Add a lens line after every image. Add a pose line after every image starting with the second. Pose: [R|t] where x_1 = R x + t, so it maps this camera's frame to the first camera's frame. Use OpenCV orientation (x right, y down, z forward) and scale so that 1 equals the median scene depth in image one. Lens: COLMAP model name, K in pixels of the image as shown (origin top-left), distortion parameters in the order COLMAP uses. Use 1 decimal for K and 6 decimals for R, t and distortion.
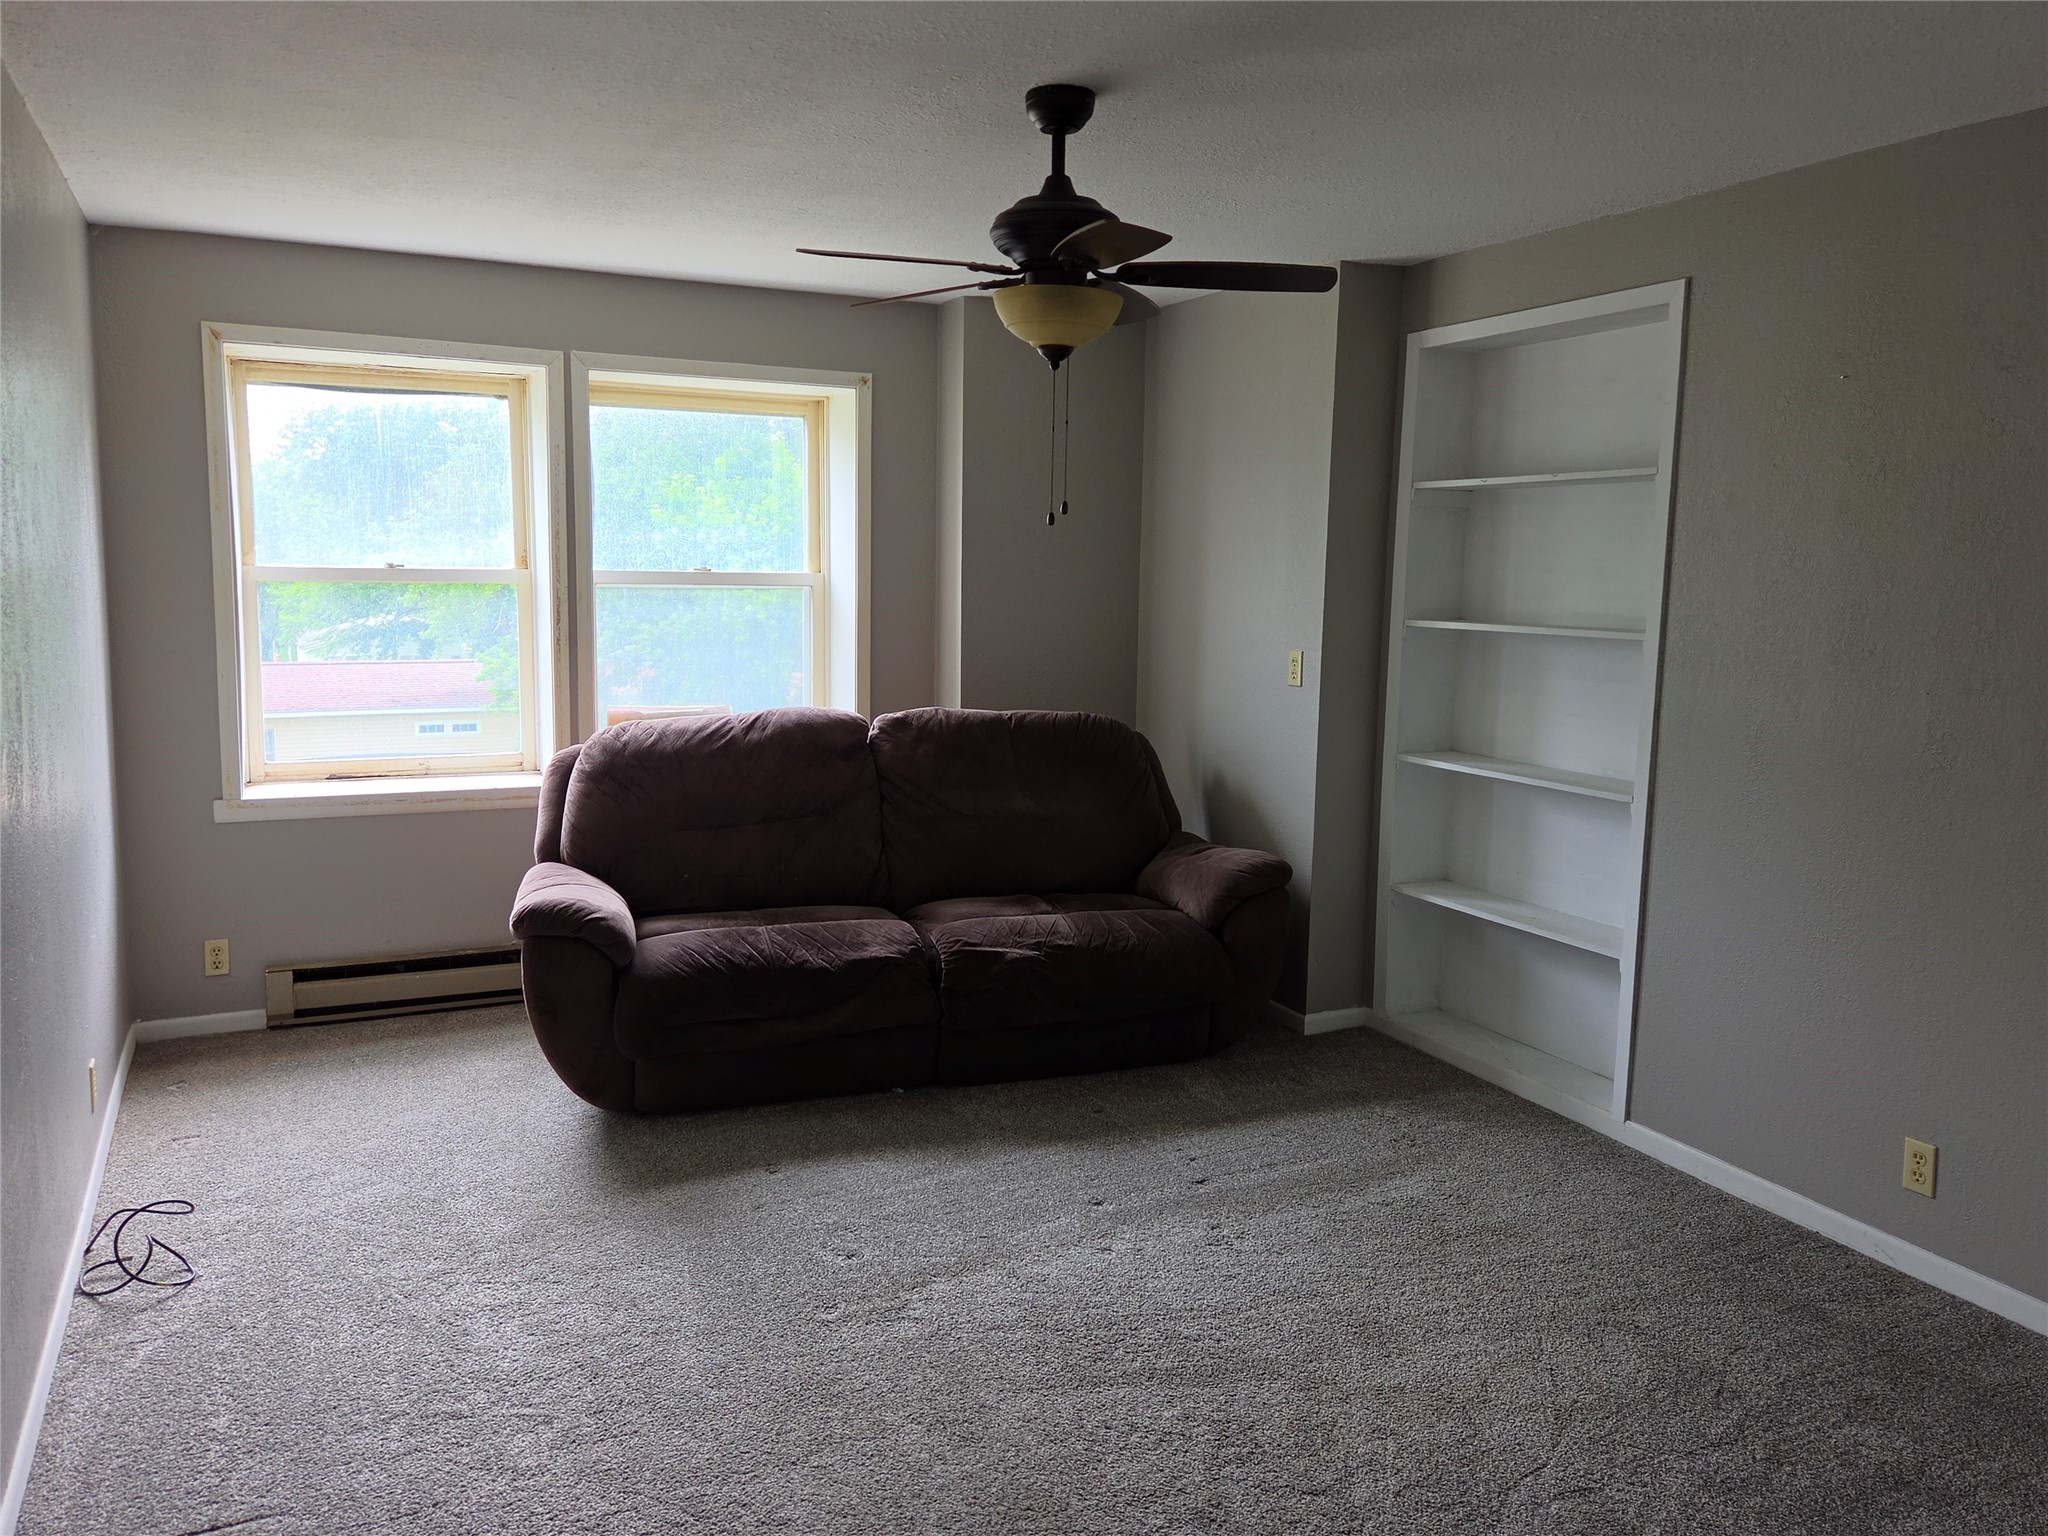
lens RADIAL K [[1537.9, 0, 1032.5], [0, 1537.9, 768.9], [0, 0, 1]] dist [0.048151, -0.047342]
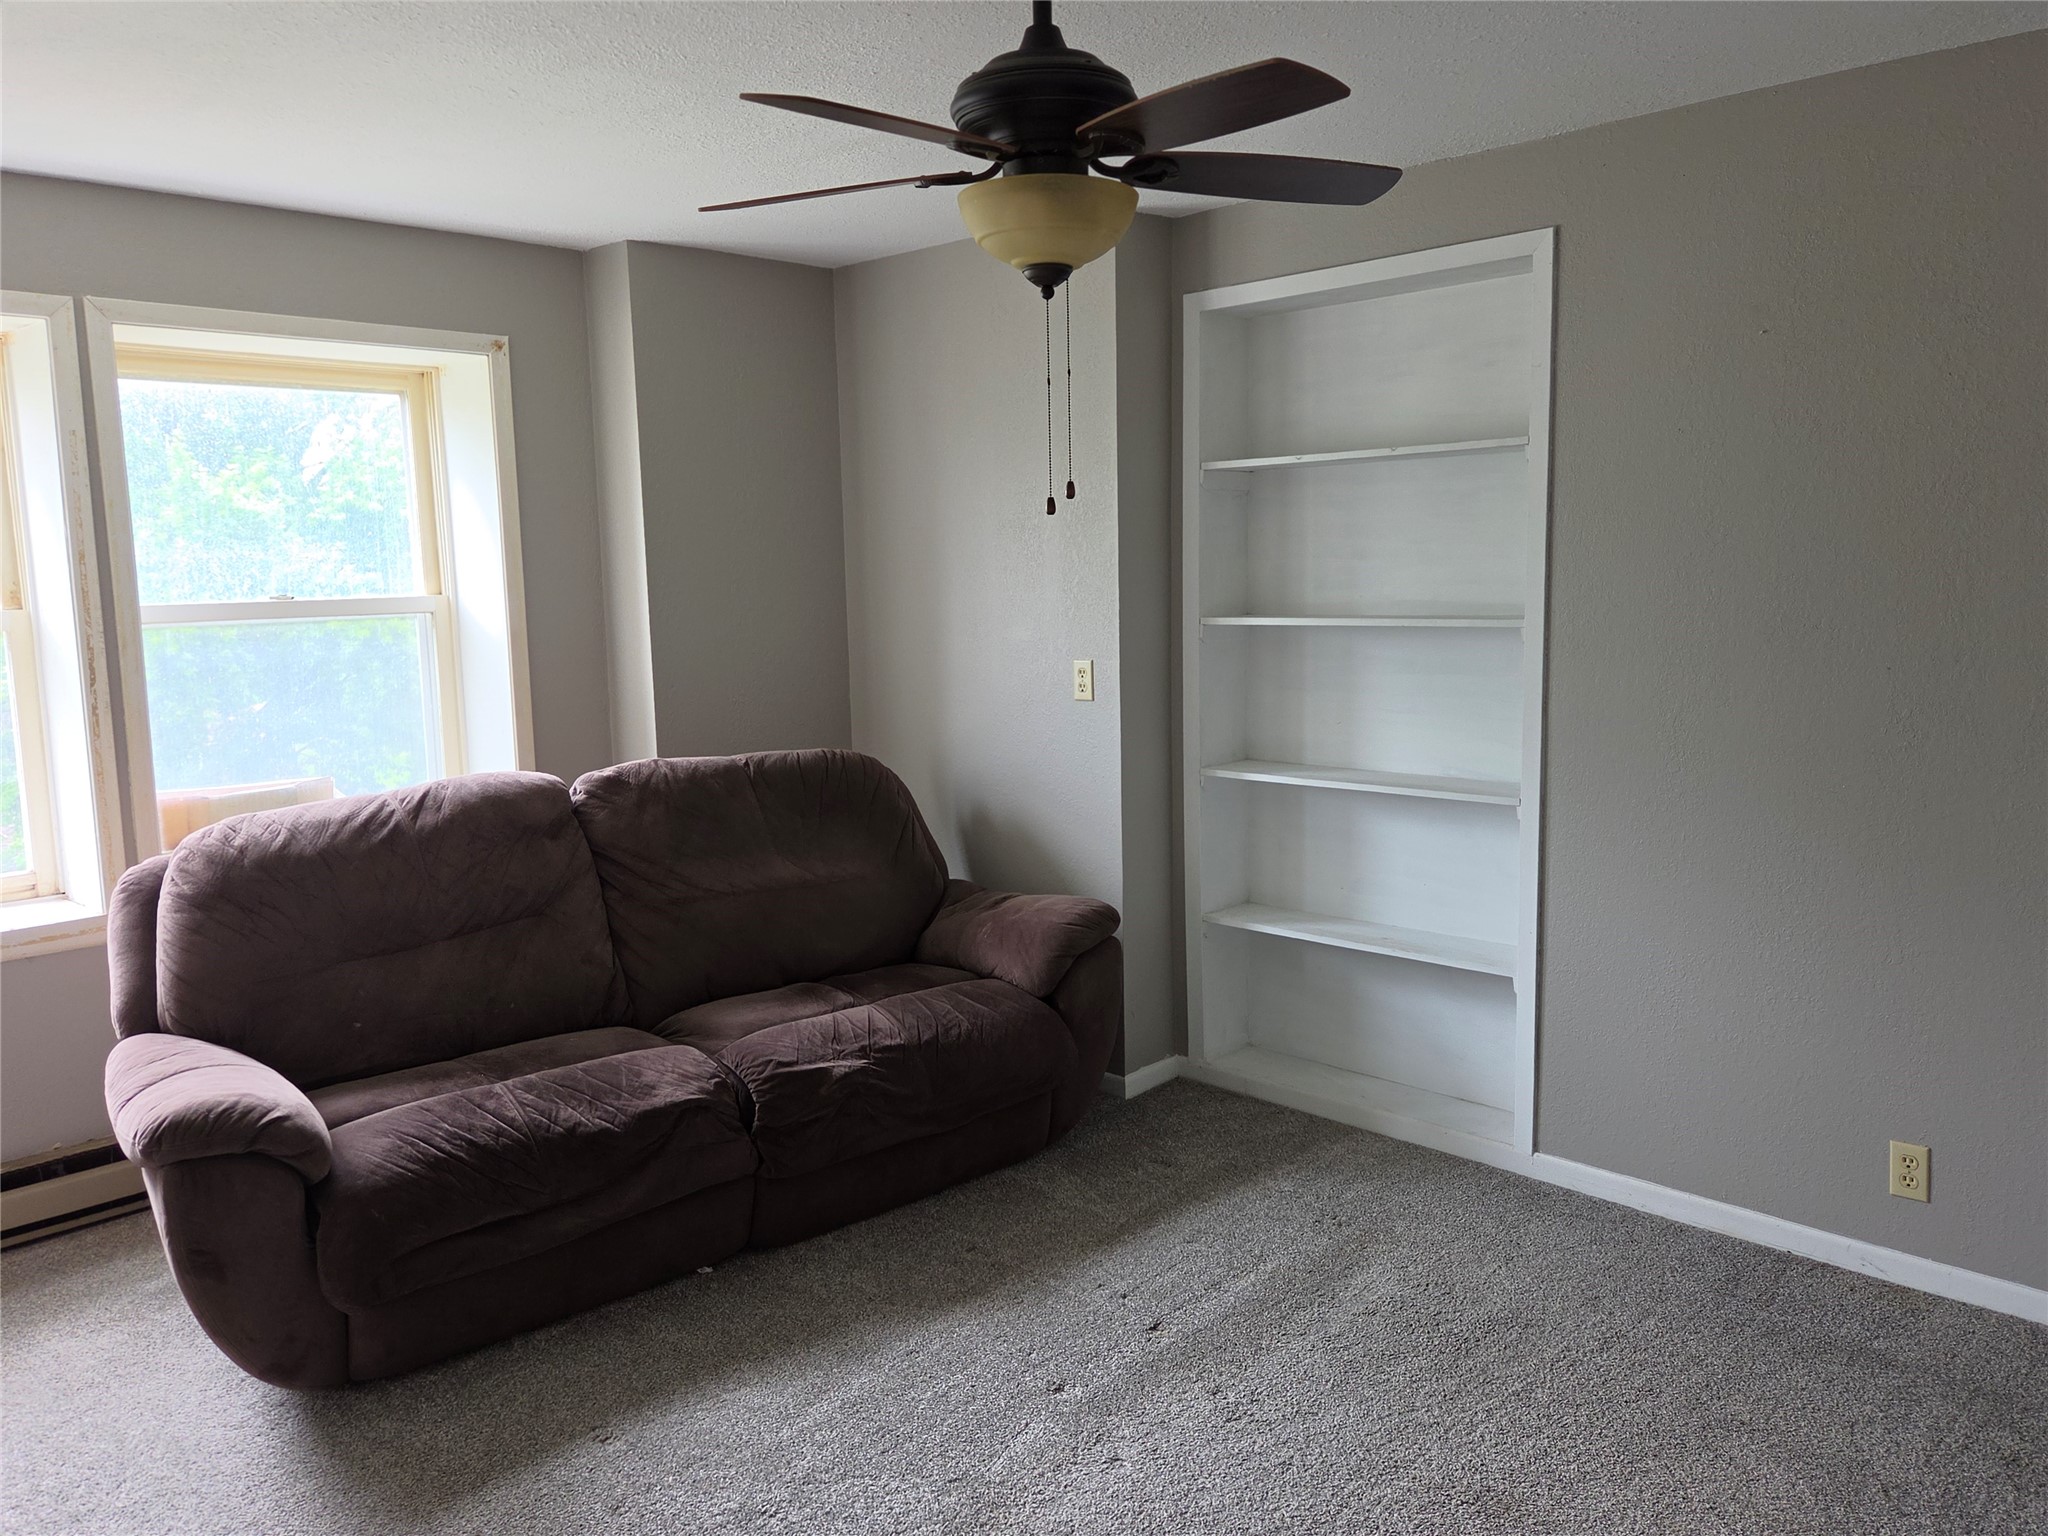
lens RADIAL K [[1537.9, 0, 1023.9], [0, 1537.9, 762.4], [0, 0, 1]] dist [0.048151, -0.047342]
pose [[0.937714, -0.083934, 0.337115, -0.168559], [0.085353, 0.996294, 0.010637, -0.033775], [-0.336759, 0.018799, 0.941403, 0.215286]]
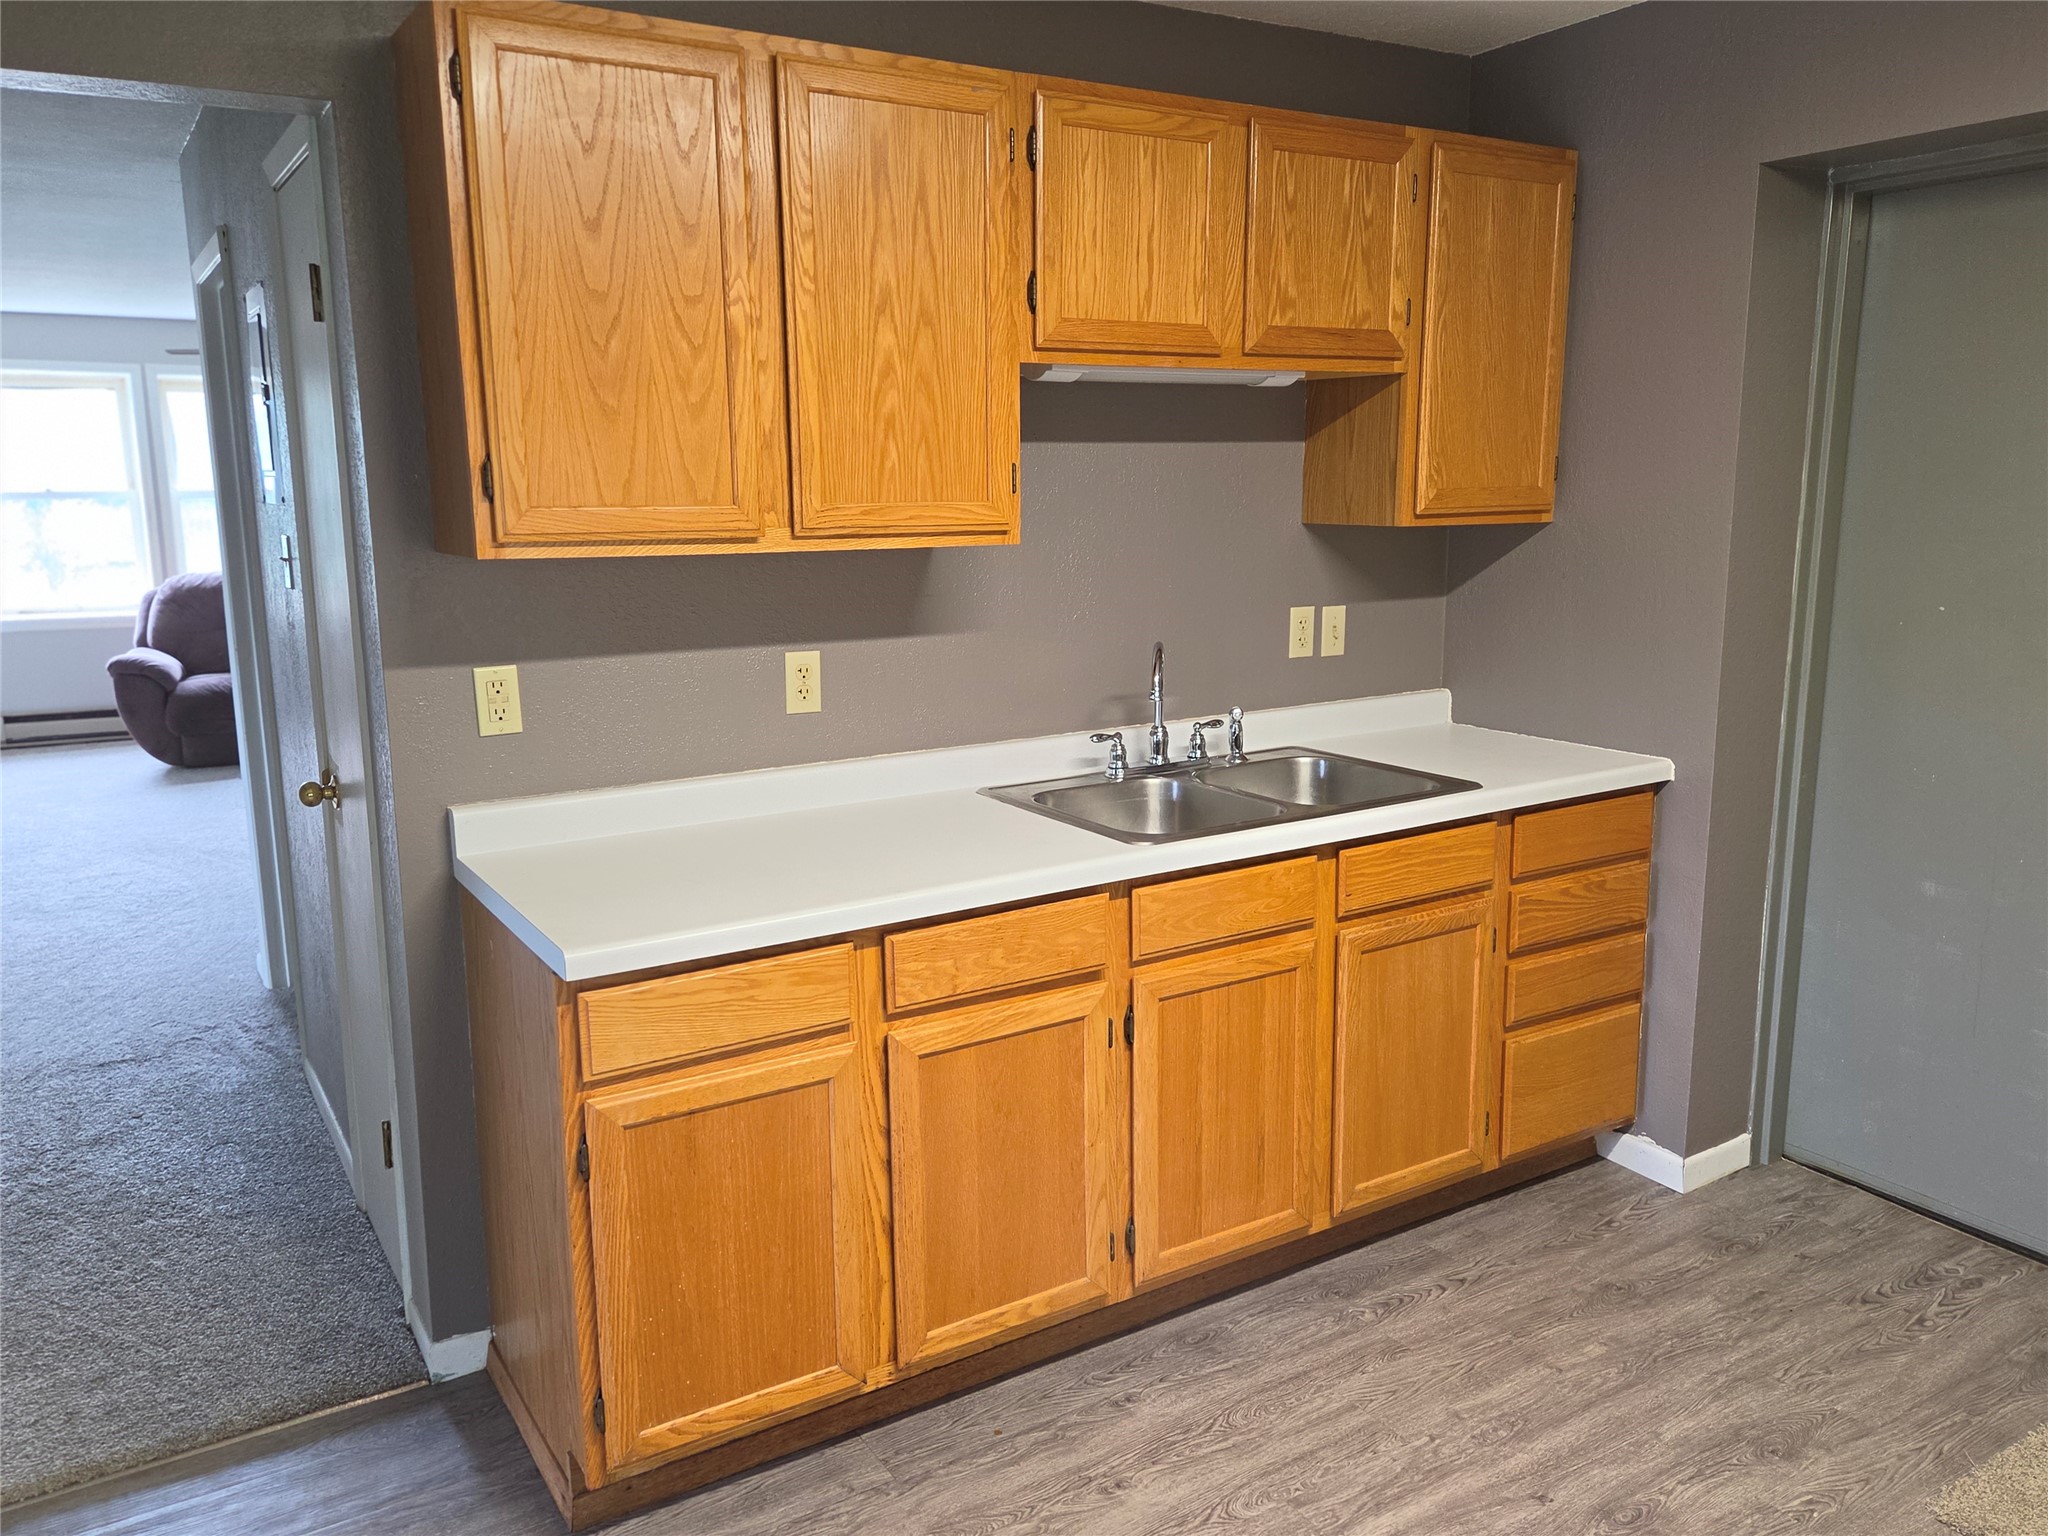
lens RADIAL K [[1537.9, 0, 1020.7], [0, 1537.9, 773.8], [0, 0, 1]] dist [0.048151, -0.047342]
pose [[0.995144, -0.043555, 0.088273, 0.562875], [0.038747, 0.997708, 0.055474, 0.147591], [-0.090487, -0.051784, 0.994550, -0.951693]]
